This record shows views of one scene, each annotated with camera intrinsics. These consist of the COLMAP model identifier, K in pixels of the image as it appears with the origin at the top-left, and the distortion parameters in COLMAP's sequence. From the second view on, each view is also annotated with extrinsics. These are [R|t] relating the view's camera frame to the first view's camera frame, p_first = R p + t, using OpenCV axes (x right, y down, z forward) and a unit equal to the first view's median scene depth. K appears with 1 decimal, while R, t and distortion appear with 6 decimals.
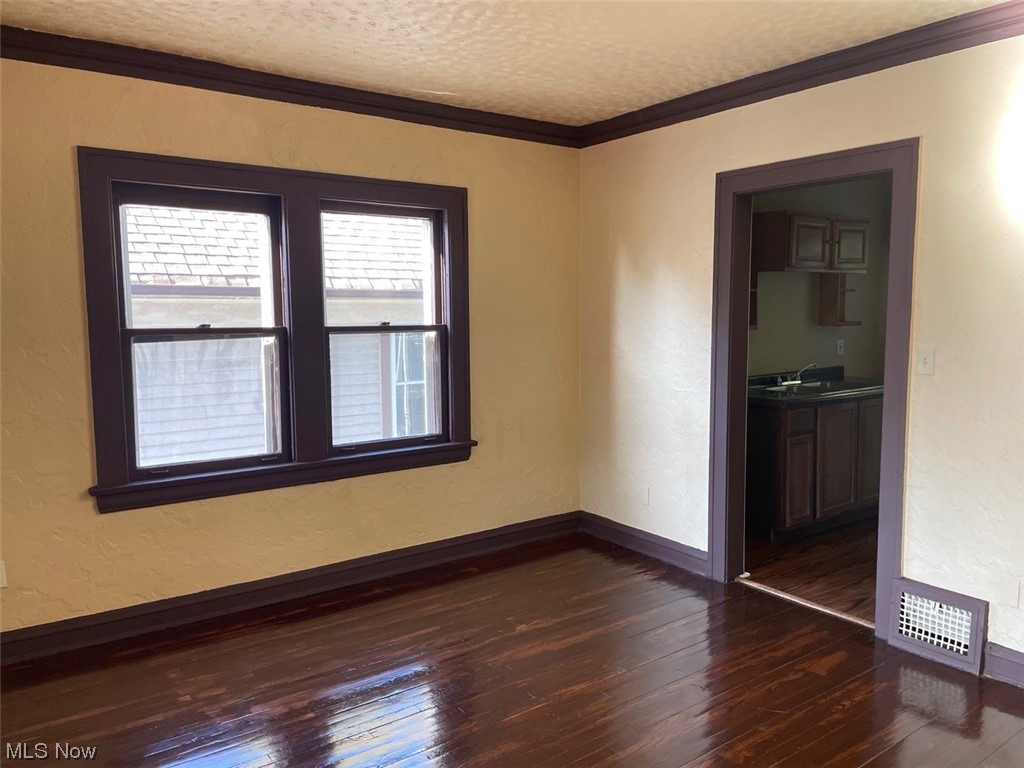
lens RADIAL K [[773.5, 0, 512.4], [0, 773.5, 378.2], [0, 0, 1]] dist [0.003668, 0.000106]
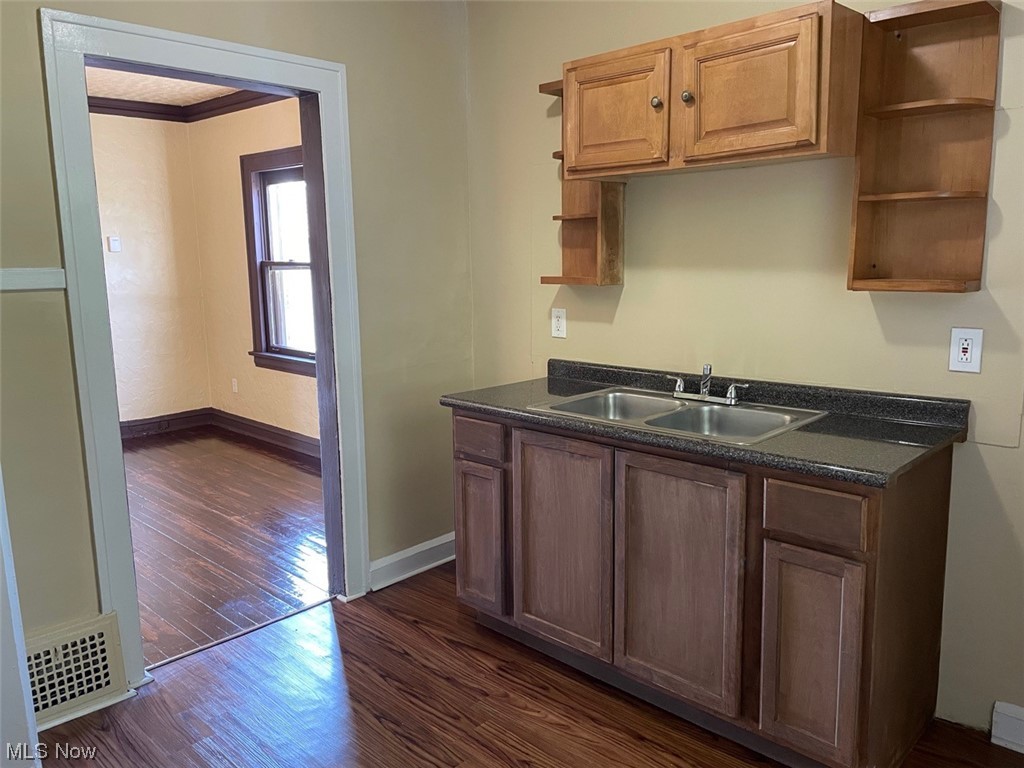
lens RADIAL K [[773.5, 0, 513.3], [0, 773.5, 389.4], [0, 0, 1]] dist [0.003668, 0.000106]
pose [[0.184608, 0.177736, -0.966607, 1.151353], [-0.078159, 0.983052, 0.165833, -0.102068], [0.979699, 0.044935, 0.195371, 1.109413]]
